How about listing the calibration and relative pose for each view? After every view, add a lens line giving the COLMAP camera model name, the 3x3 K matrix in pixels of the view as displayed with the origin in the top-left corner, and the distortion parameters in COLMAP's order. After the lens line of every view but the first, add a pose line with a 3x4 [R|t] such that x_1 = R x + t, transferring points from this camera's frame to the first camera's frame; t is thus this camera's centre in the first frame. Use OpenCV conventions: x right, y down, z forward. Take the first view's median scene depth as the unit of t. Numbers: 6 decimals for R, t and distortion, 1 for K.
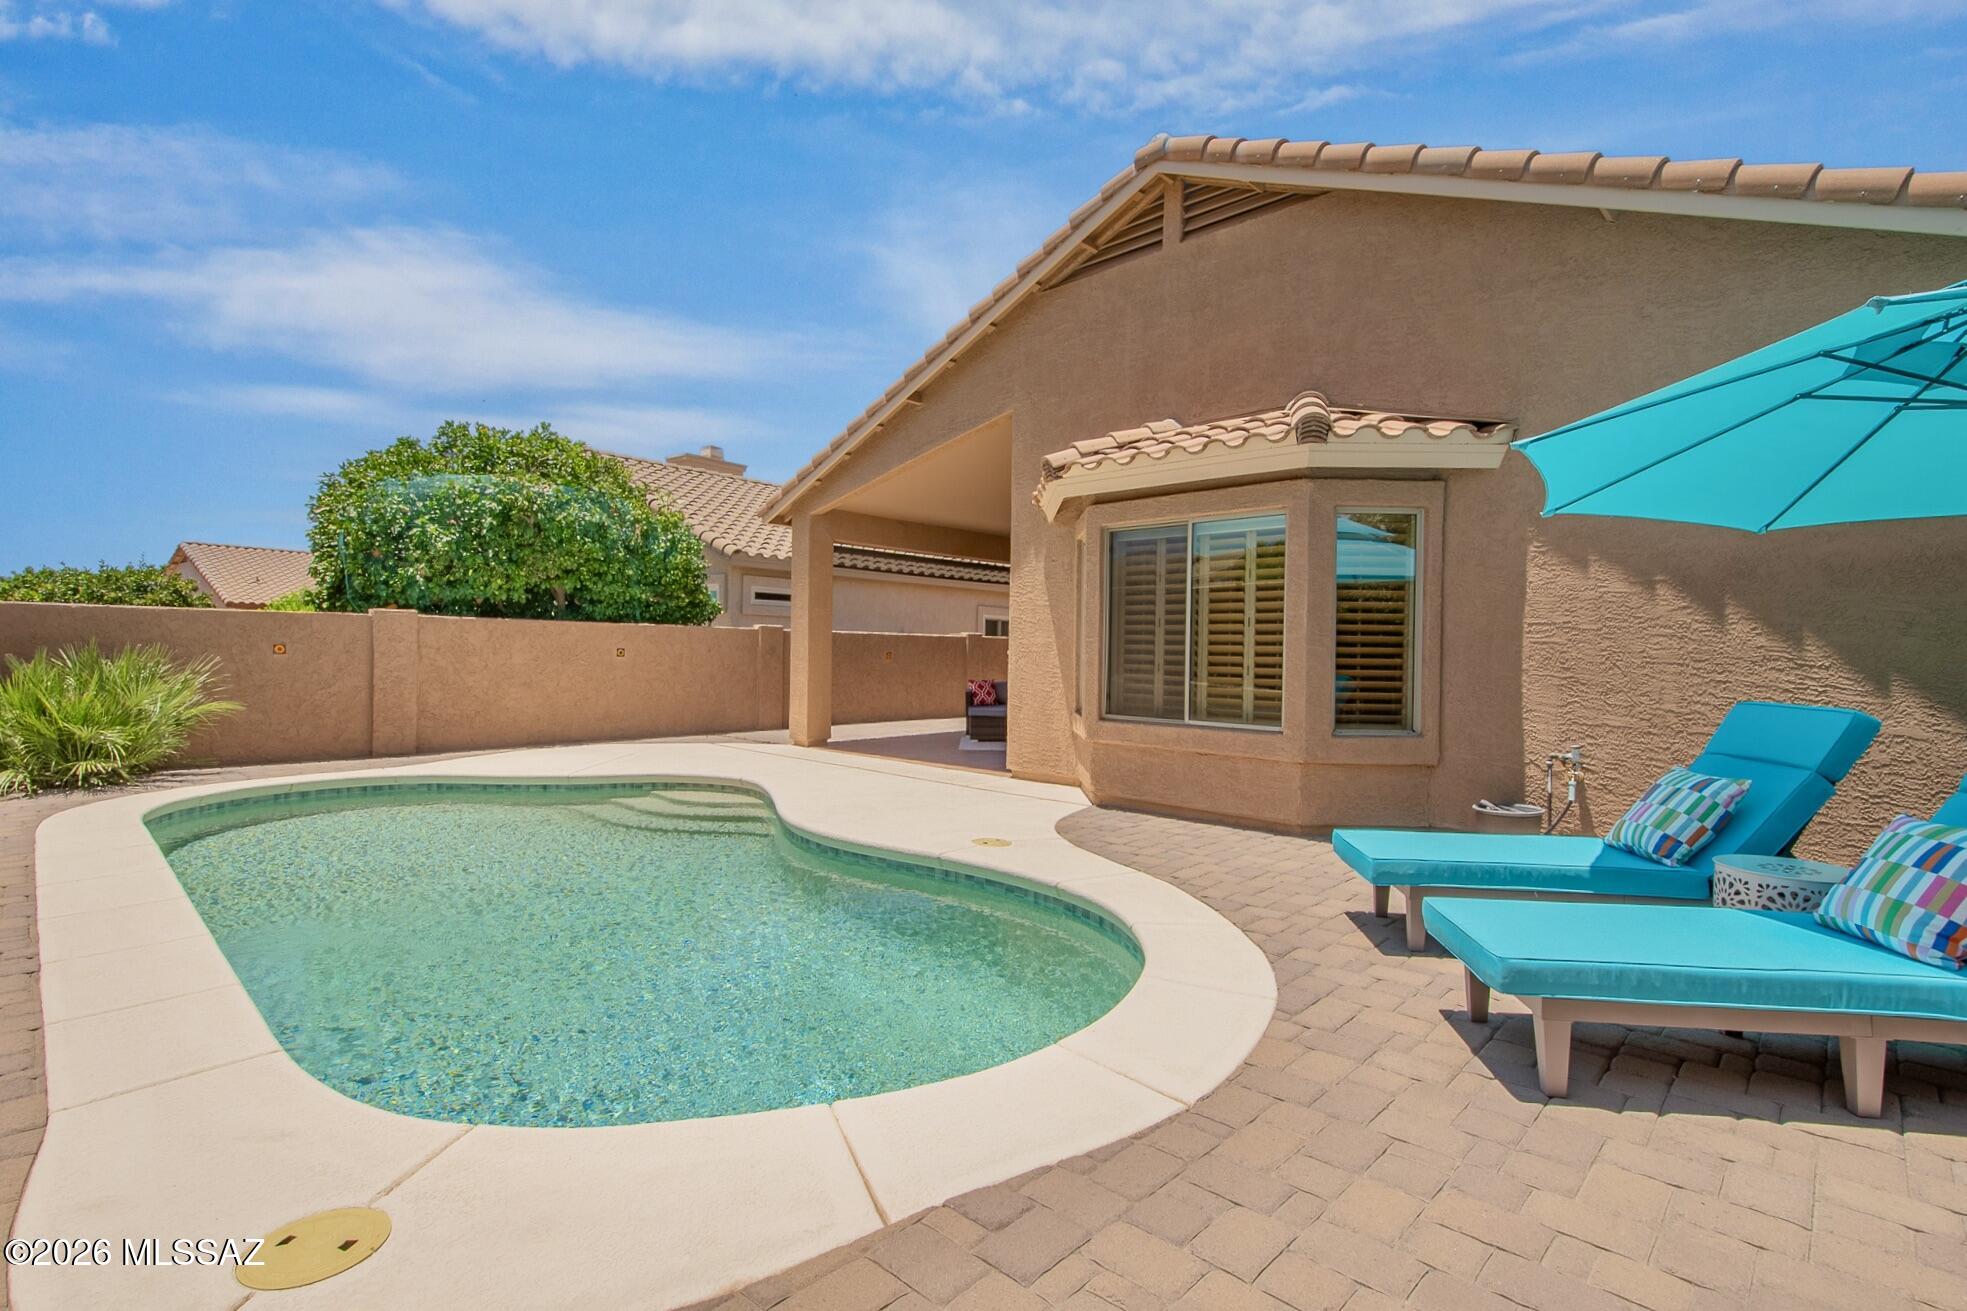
lens RADIAL K [[900.9, 0, 983.4], [0, 900.9, 677.2], [0, 0, 1]] dist [0.014114, 0.000292]
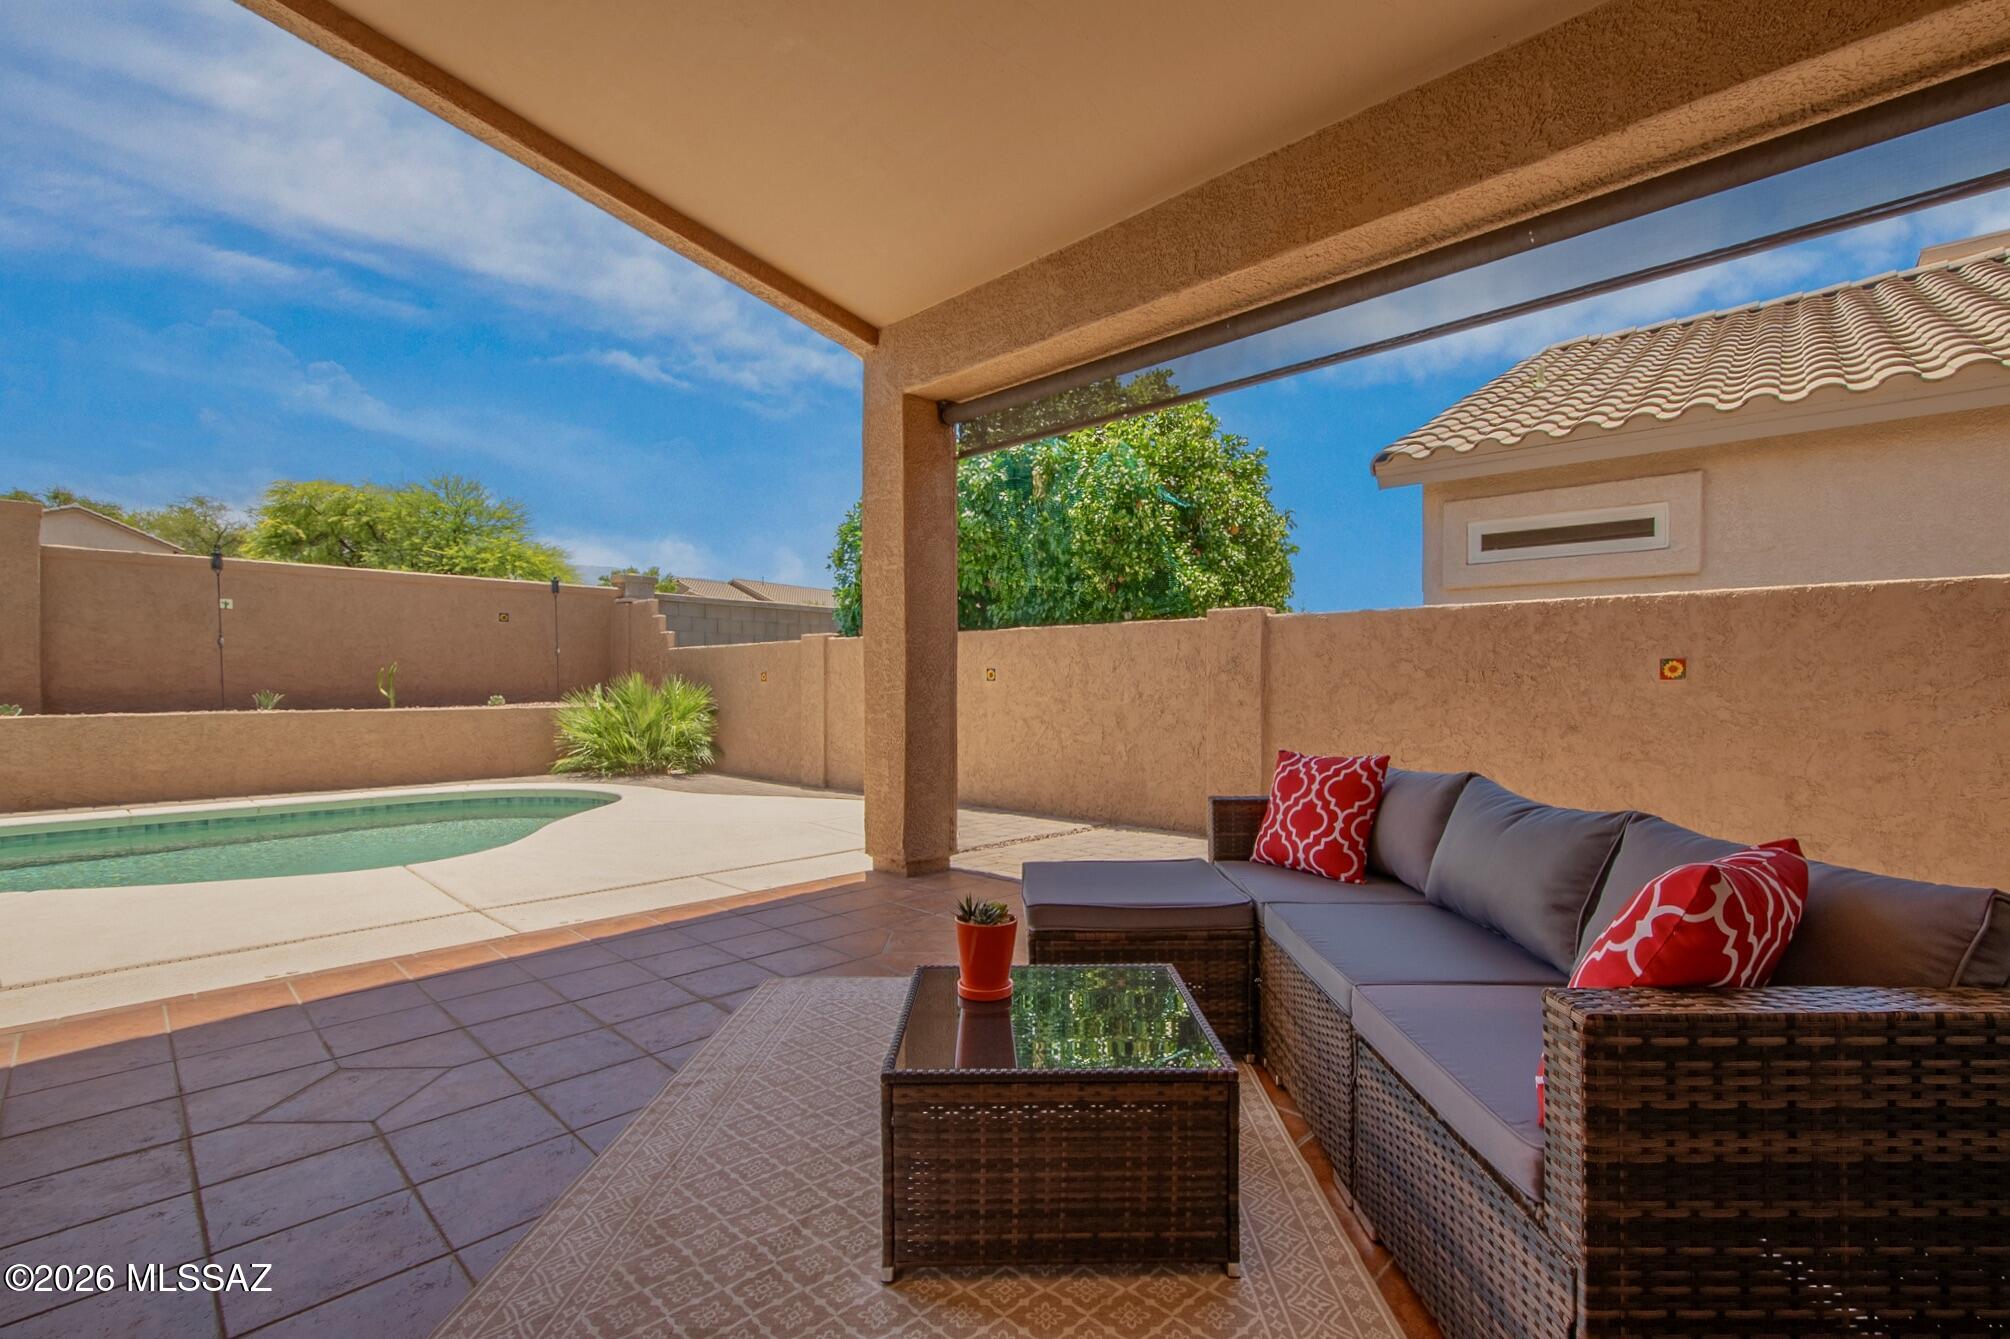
lens RADIAL K [[898.7, 0, 1002.2], [0, 898.7, 691.8], [0, 0, 1]] dist [0.001642, 0.000164]
pose [[-0.009132, -0.008863, -0.999919, 0.279605], [-0.029572, 0.999526, -0.008590, -0.010930], [0.999521, 0.029491, -0.009389, 1.153670]]
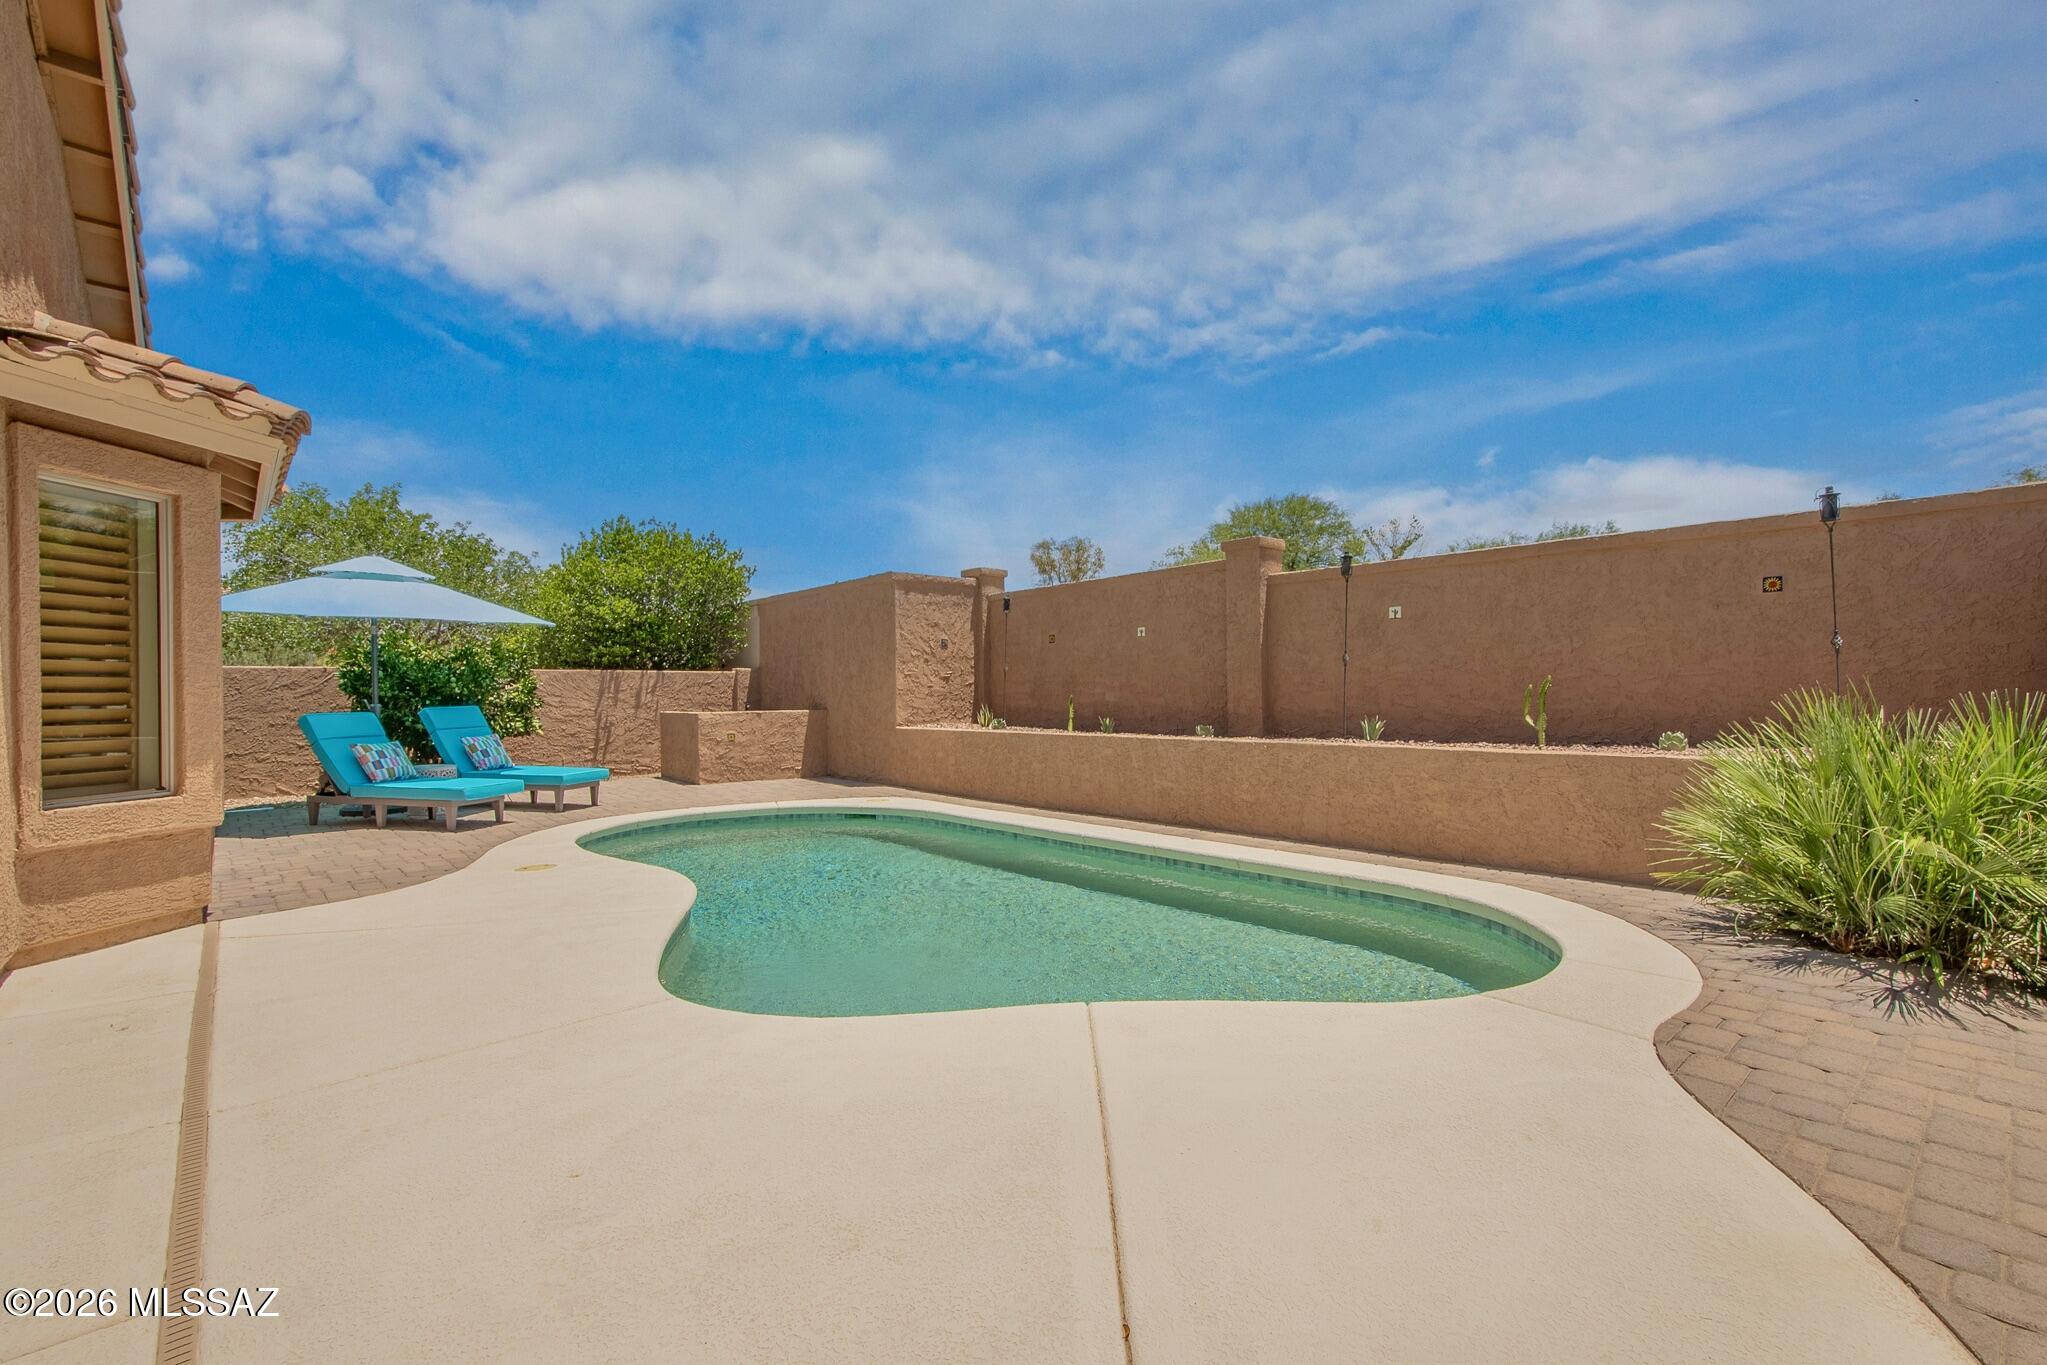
lens RADIAL K [[902.8, 0, 1048.7], [0, 902.8, 700.2], [0, 0, 1]] dist [0.000642, 0.000306]
pose [[-0.998462, -0.008831, 0.054724, -0.379288], [-0.006863, 0.999327, 0.036041, -0.035290], [-0.055005, 0.035610, -0.997851, 1.154665]]
